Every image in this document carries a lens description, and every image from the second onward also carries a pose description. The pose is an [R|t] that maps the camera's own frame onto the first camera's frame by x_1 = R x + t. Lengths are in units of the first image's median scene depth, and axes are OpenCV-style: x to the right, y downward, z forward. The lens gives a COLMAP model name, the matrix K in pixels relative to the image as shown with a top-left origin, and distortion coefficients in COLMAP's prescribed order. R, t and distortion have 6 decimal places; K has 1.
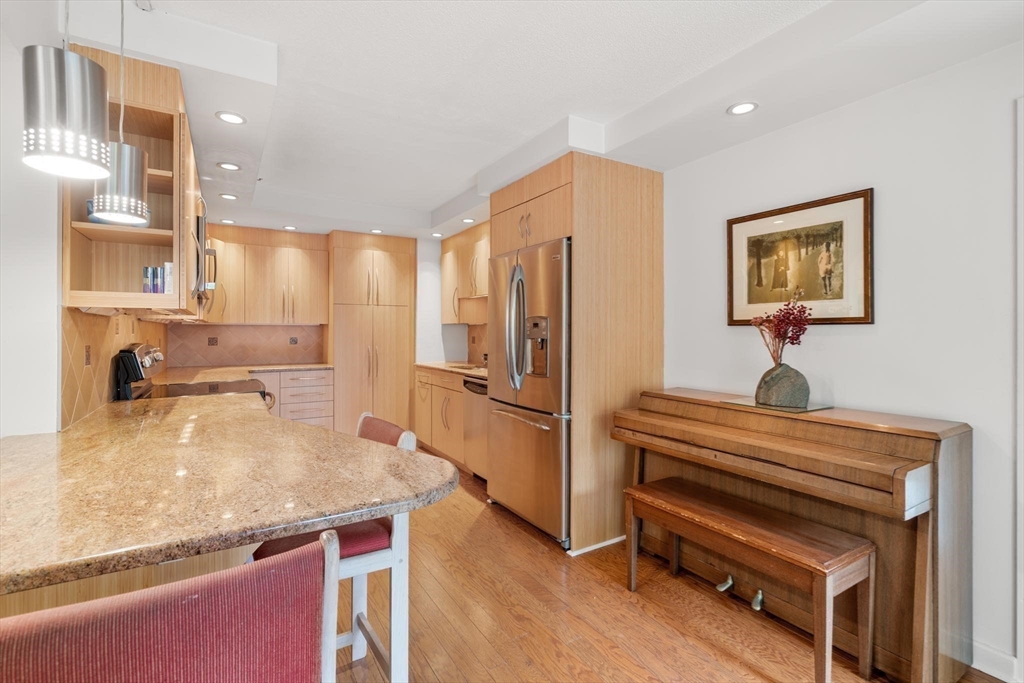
lens RADIAL K [[472.4, 0, 514.7], [0, 472.4, 332.7], [0, 0, 1]] dist [-0.001609, -0.000152]
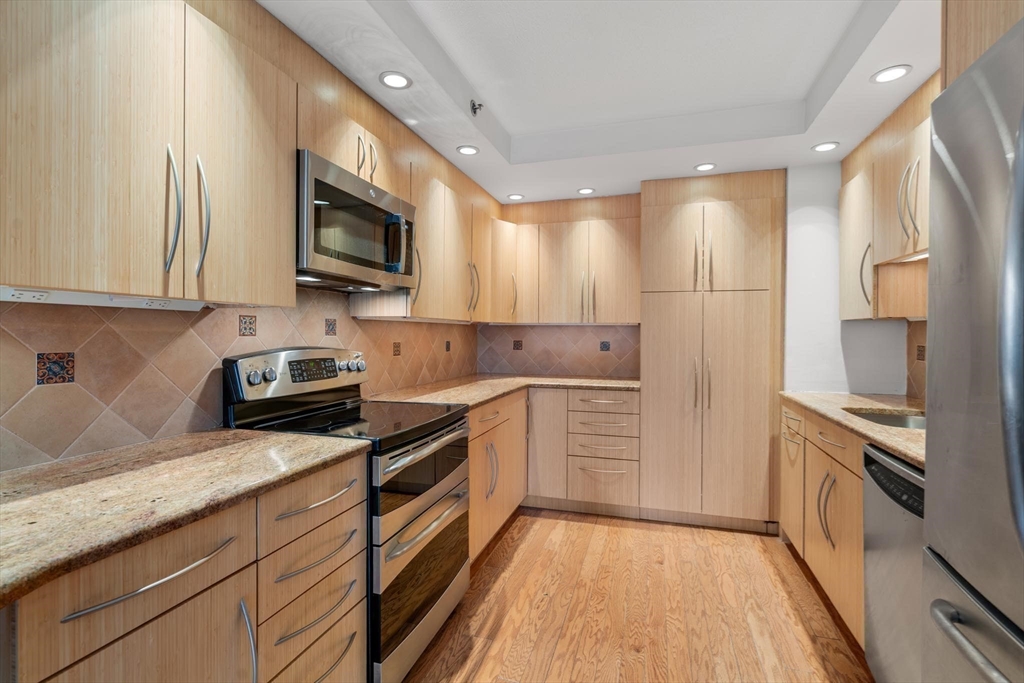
lens RADIAL K [[472.4, 0, 514.7], [0, 472.4, 332.7], [0, 0, 1]] dist [-0.001609, -0.000152]
pose [[0.662748, 0.002838, -0.748837, -0.003255], [-0.006962, 0.999973, -0.002372, -0.001542], [0.748810, 0.006785, 0.662750, 0.425253]]
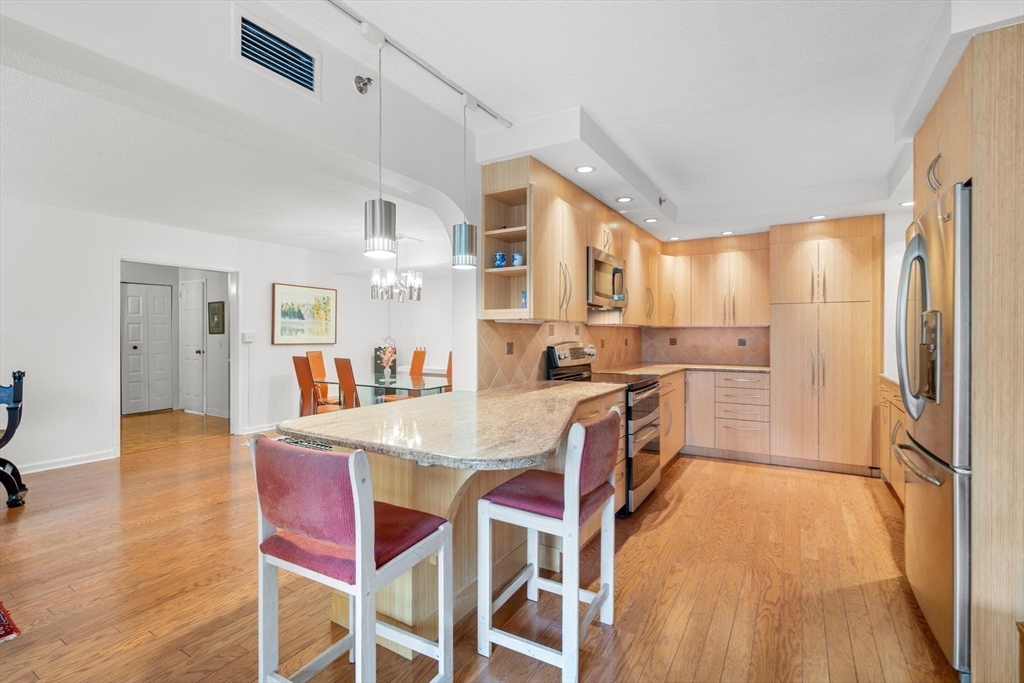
lens RADIAL K [[472.4, 0, 514.7], [0, 472.4, 332.7], [0, 0, 1]] dist [-0.001609, -0.000152]
pose [[0.460366, -0.000488, -0.887729, 0.220434], [-0.001044, 0.999999, -0.001091, -0.001985], [0.887729, 0.001429, 0.460365, 0.109138]]
